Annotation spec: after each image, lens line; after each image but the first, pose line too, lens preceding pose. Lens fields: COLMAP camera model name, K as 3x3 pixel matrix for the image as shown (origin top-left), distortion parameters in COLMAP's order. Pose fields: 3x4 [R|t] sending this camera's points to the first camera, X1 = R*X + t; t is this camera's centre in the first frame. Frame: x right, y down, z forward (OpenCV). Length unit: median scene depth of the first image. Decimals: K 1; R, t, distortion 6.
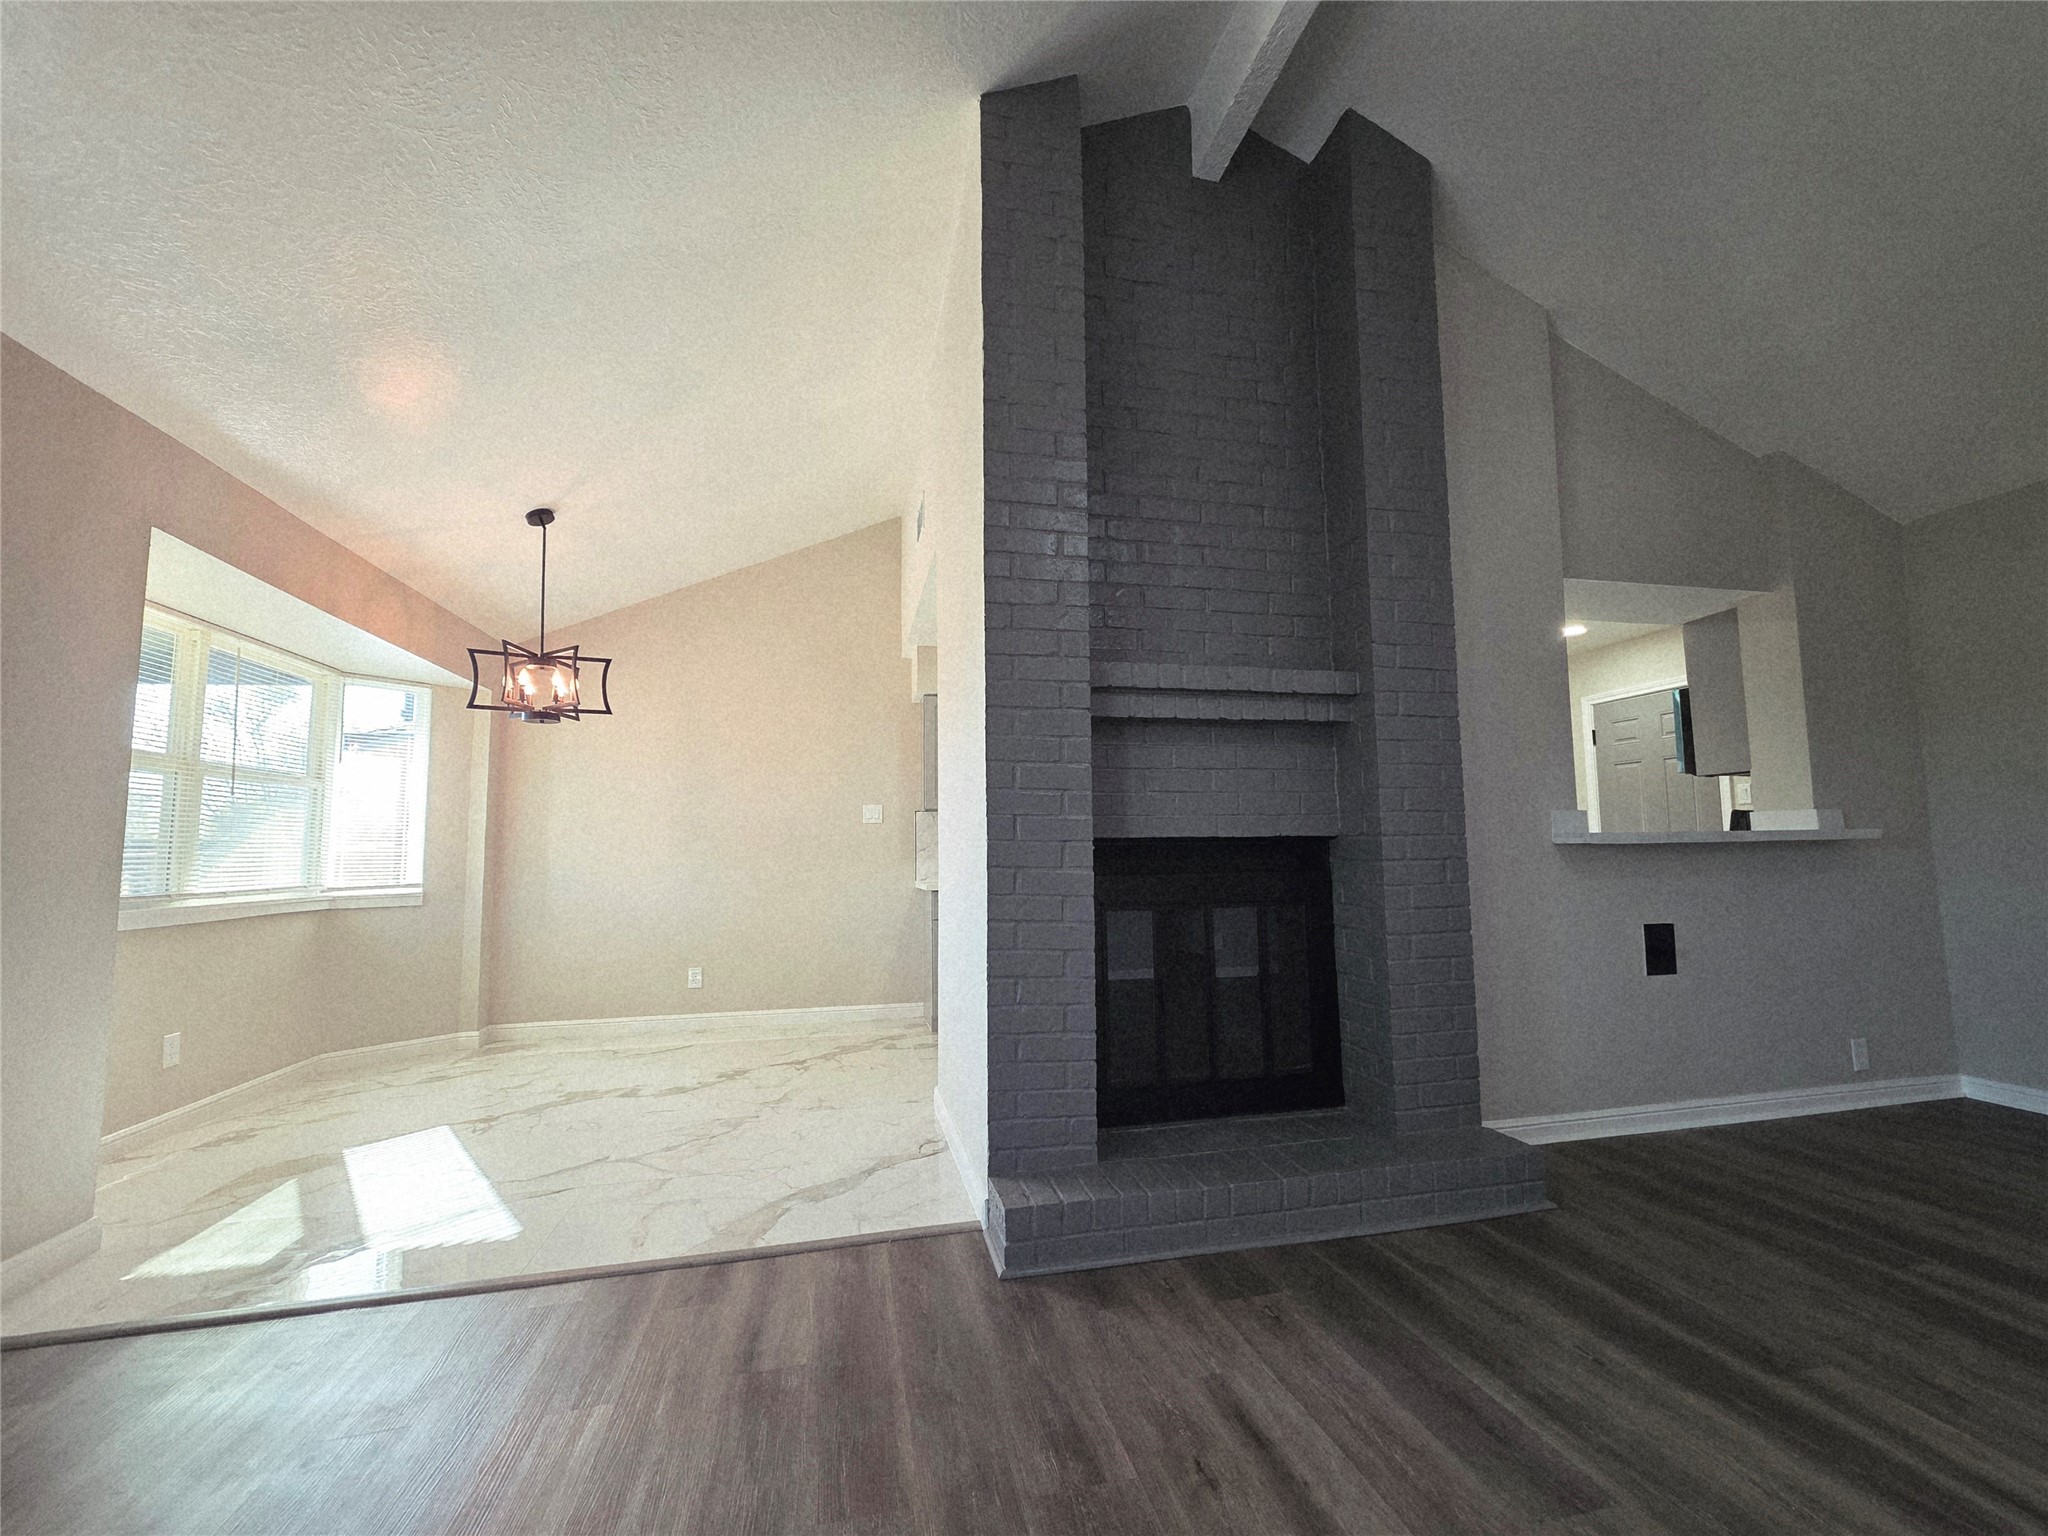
lens RADIAL K [[820.2, 0, 1021.0], [0, 820.2, 780.7], [0, 0, 1]] dist [0.000355, 0.000315]
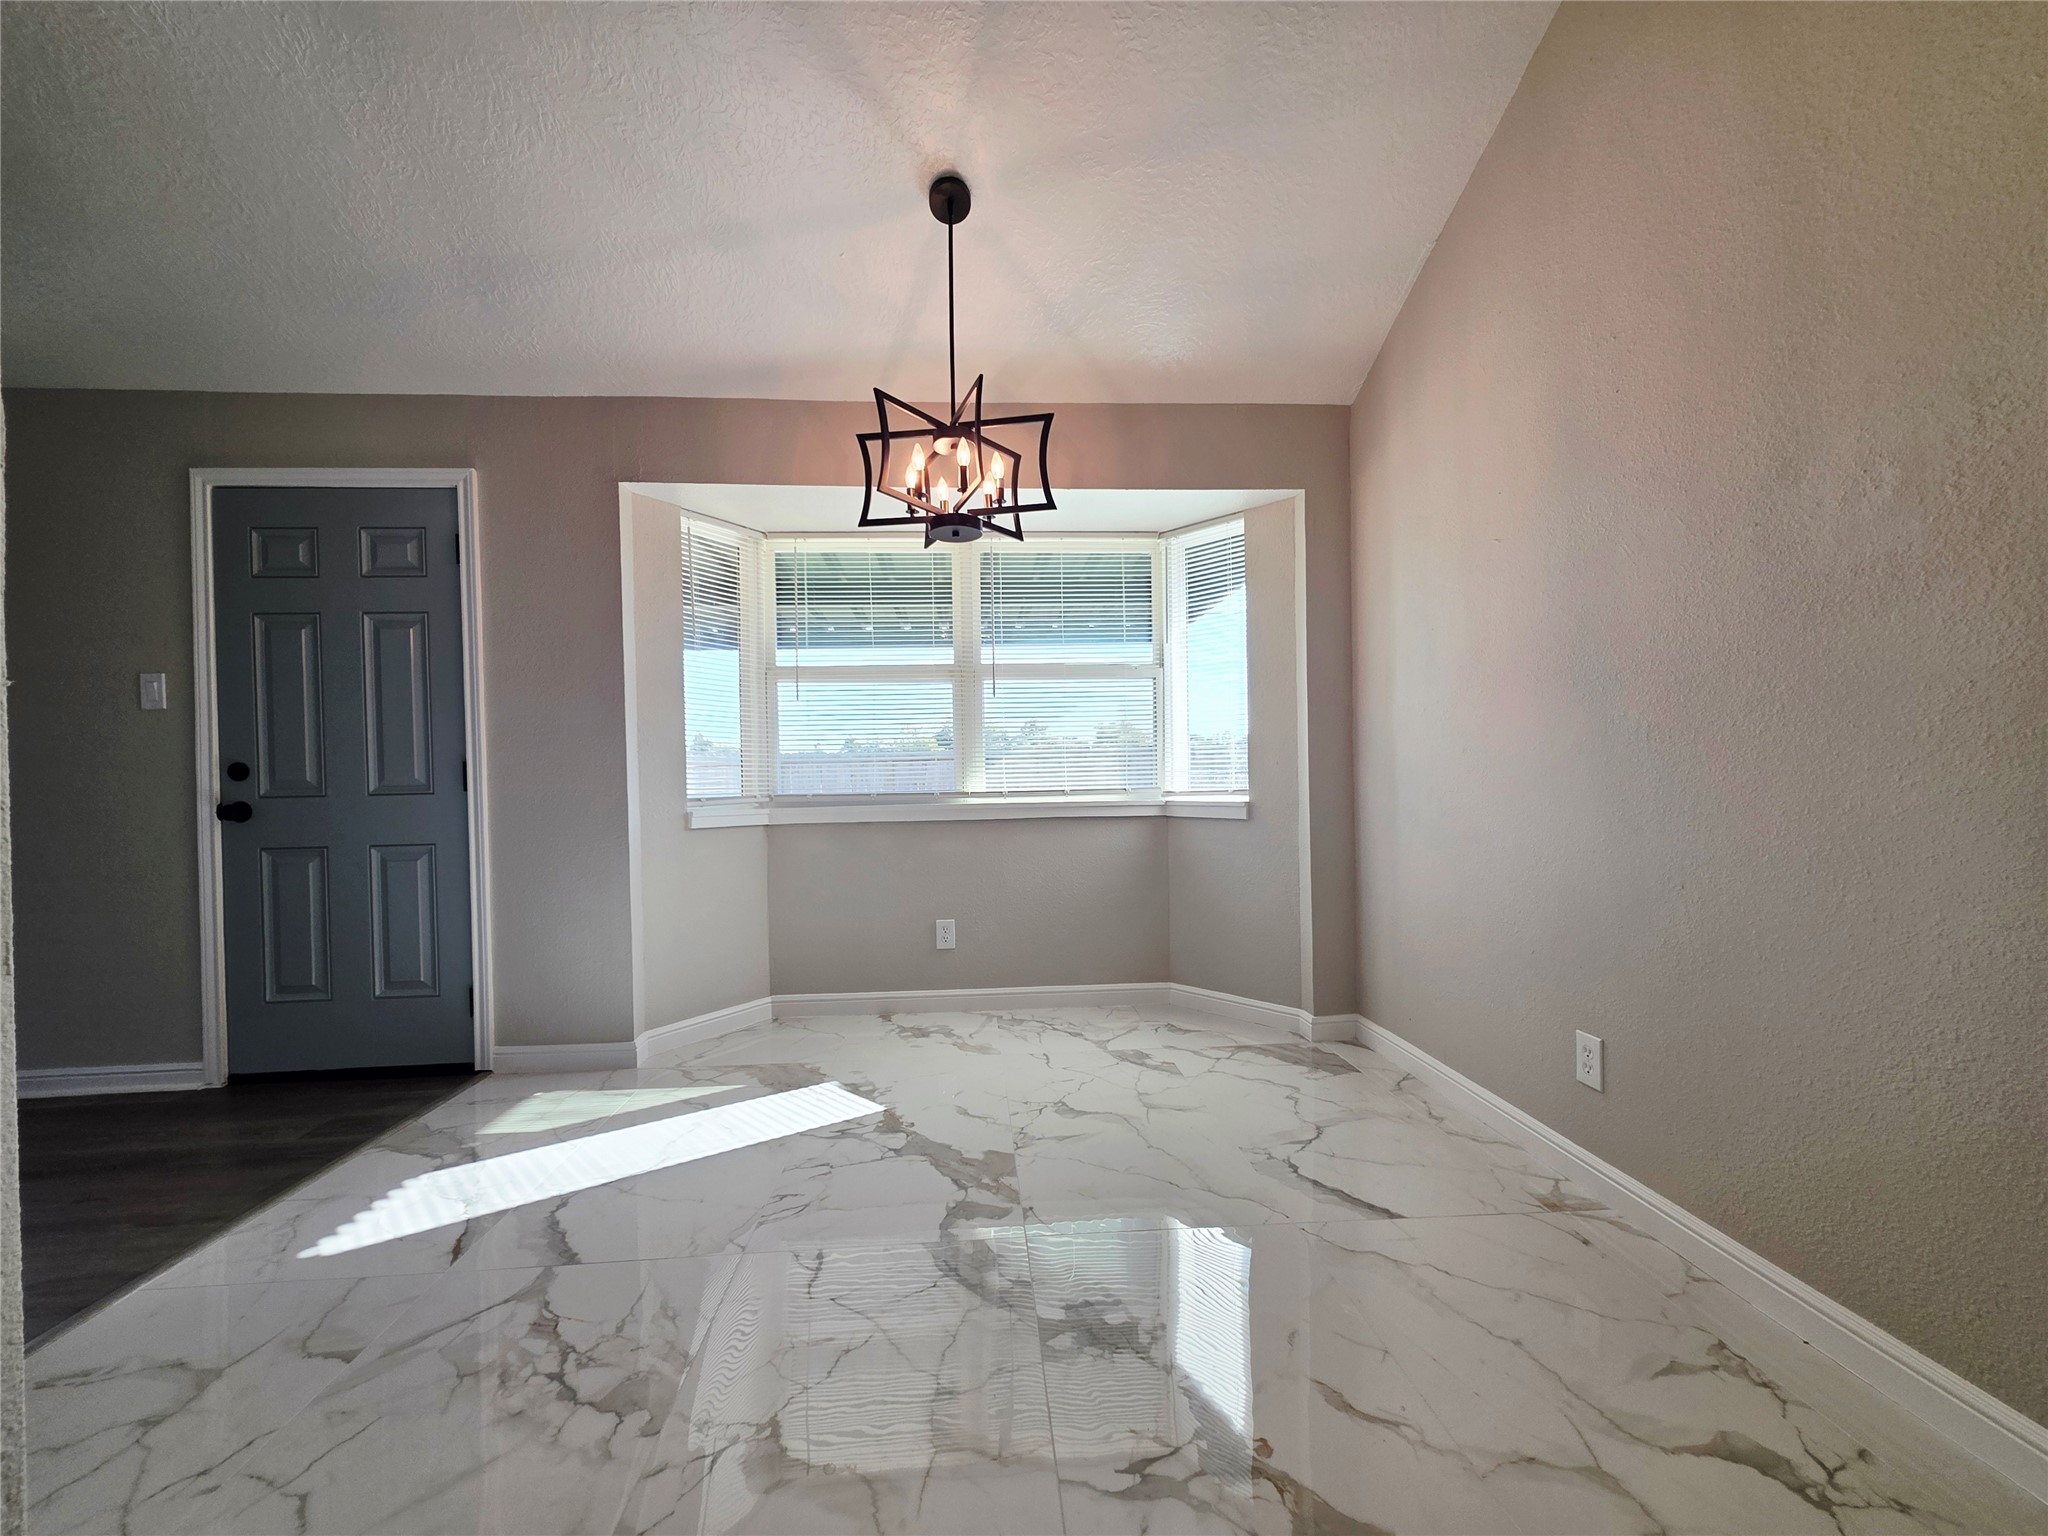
lens RADIAL K [[820.2, 0, 1021.5], [0, 820.2, 778.2], [0, 0, 1]] dist [0.000355, 0.000315]
pose [[-0.141250, 0.026683, -0.989614, 0.029256], [0.103890, 0.994517, 0.011987, 0.124295], [0.984508, -0.101118, -0.143248, 1.334087]]
